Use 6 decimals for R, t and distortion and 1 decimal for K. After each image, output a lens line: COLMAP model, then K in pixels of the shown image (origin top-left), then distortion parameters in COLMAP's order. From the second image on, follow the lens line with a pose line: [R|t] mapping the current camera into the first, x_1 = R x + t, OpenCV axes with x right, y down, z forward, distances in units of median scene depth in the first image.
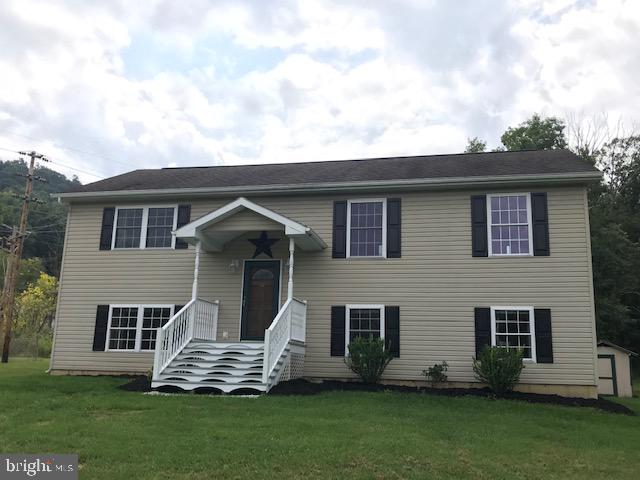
lens RADIAL K [[499.3, 0, 326.8], [0, 499.3, 267.6], [0, 0, 1]] dist [0.054857, -0.006884]
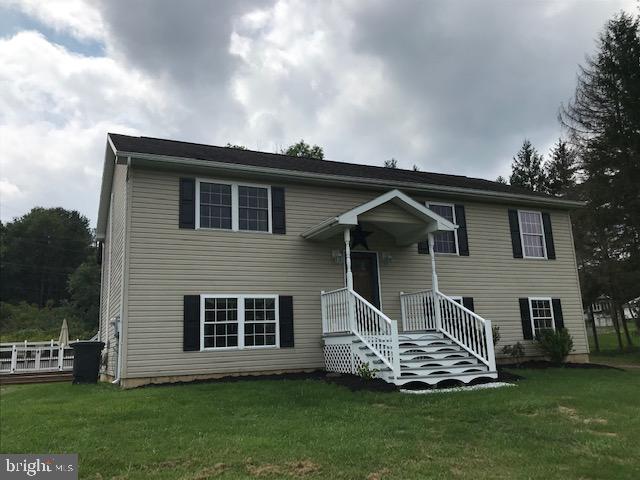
lens RADIAL K [[540.0, 0, 319.8], [0, 540.0, 239.7], [0, 0, 1]] dist [0.090894, 0.000416]
pose [[0.811183, 0.059239, 0.581785, -0.810185], [-0.045759, 0.998236, -0.037842, 0.006790], [-0.583000, 0.004075, 0.812462, 0.147960]]
